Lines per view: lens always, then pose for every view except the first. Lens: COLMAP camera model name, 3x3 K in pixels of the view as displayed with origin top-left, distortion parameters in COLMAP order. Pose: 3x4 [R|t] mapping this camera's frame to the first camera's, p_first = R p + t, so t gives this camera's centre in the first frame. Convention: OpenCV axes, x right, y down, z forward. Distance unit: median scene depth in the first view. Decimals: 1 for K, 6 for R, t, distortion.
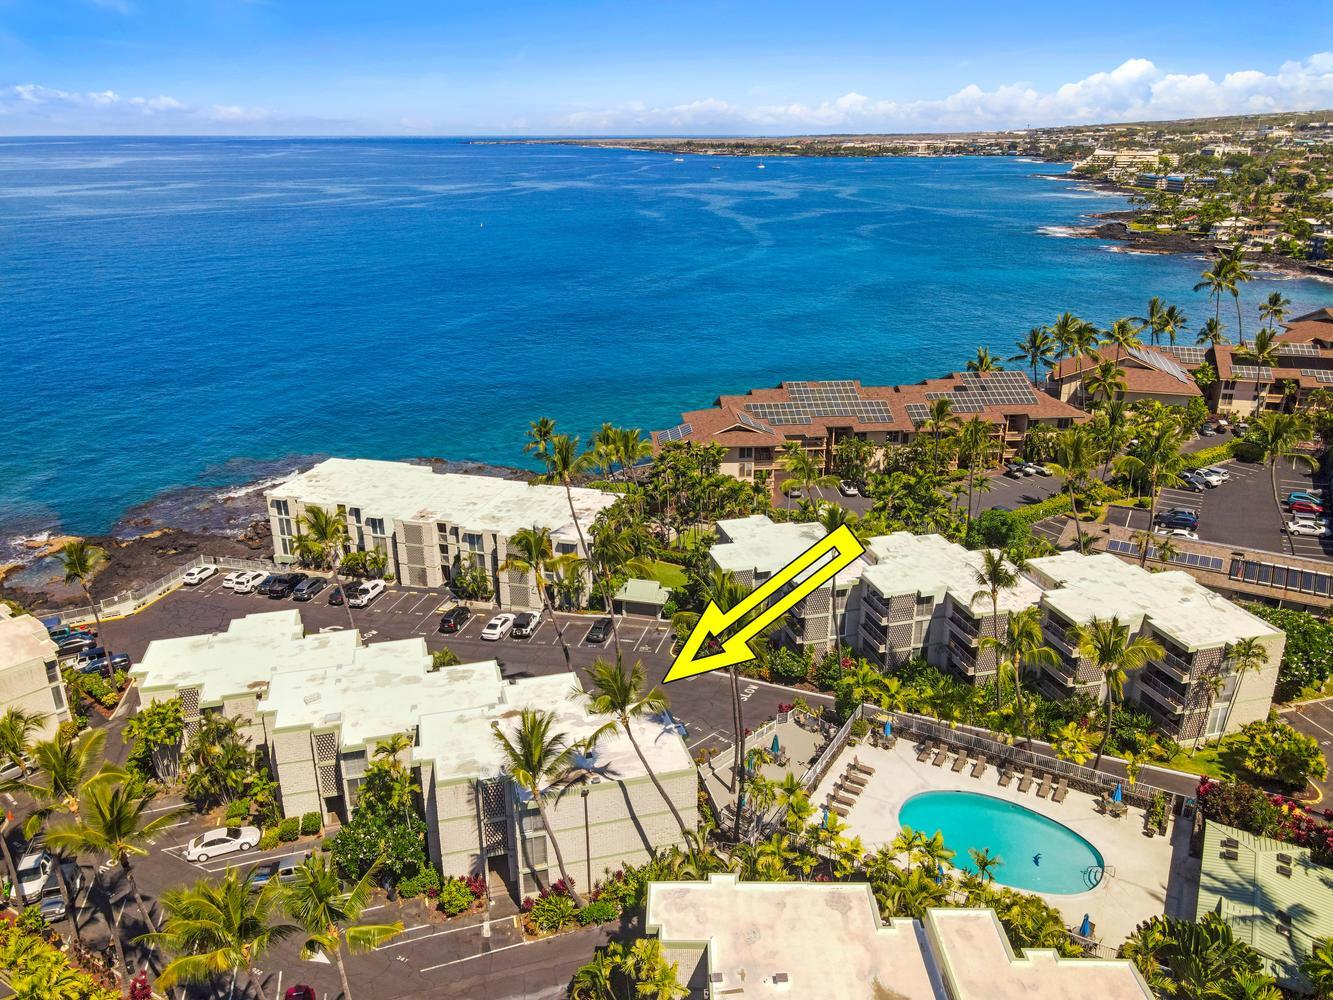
lens RADIAL K [[963.7, 0, 666.5], [0, 963.7, 500.0], [0, 0, 1]] dist [-0.035361, 0.072669]
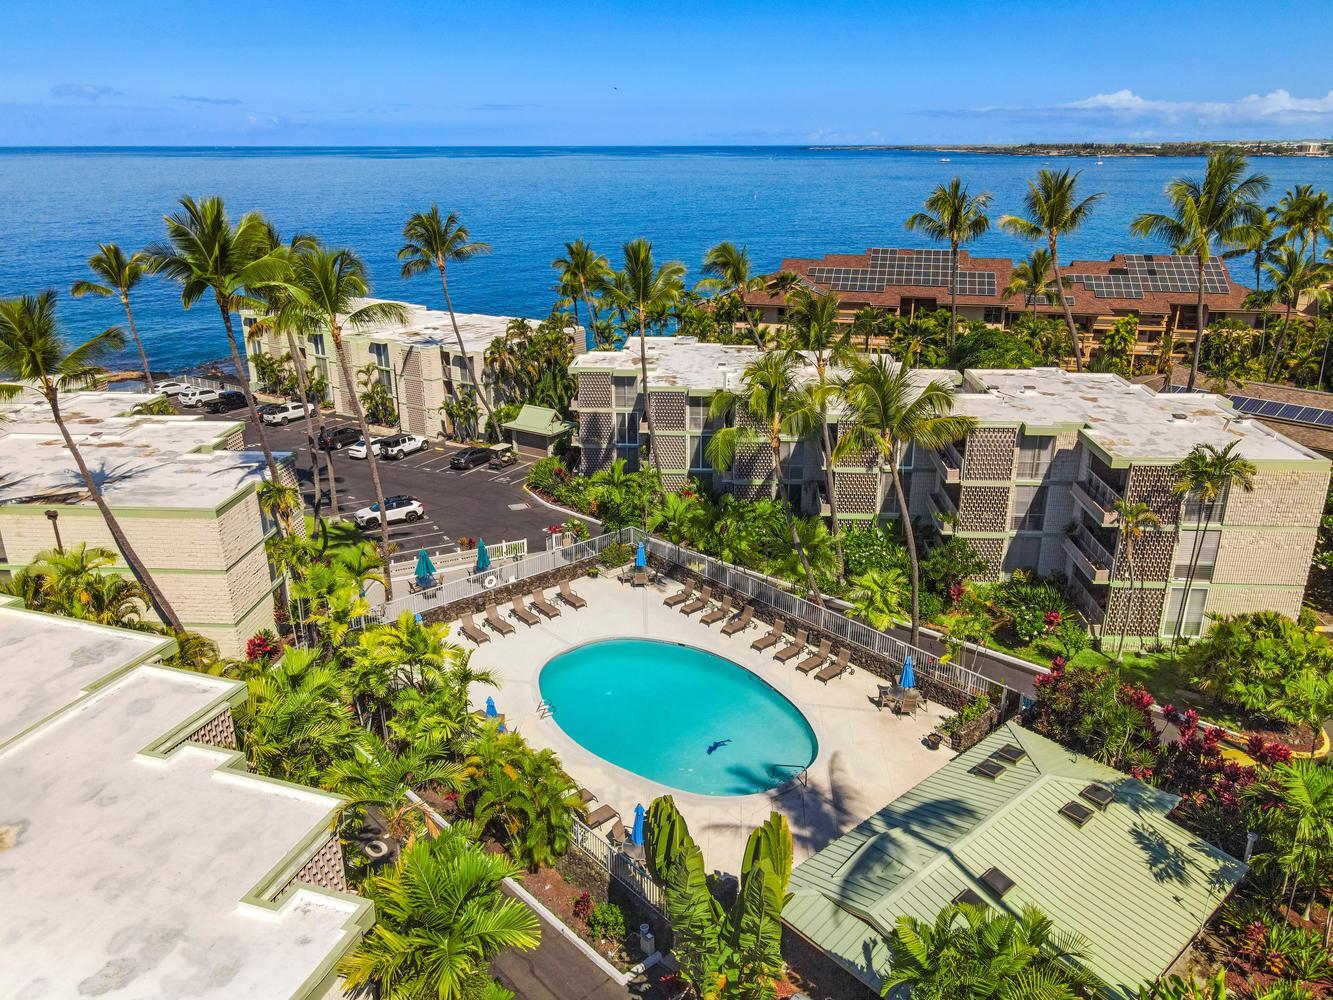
lens RADIAL K [[963.7, 0, 666.5], [0, 963.7, 500.0], [0, 0, 1]] dist [-0.035361, 0.072669]
pose [[0.948445, 0.105860, -0.298740, 0.446727], [-0.106588, 0.994206, 0.013906, 0.189248], [0.298481, 0.018653, 0.954233, 0.366137]]
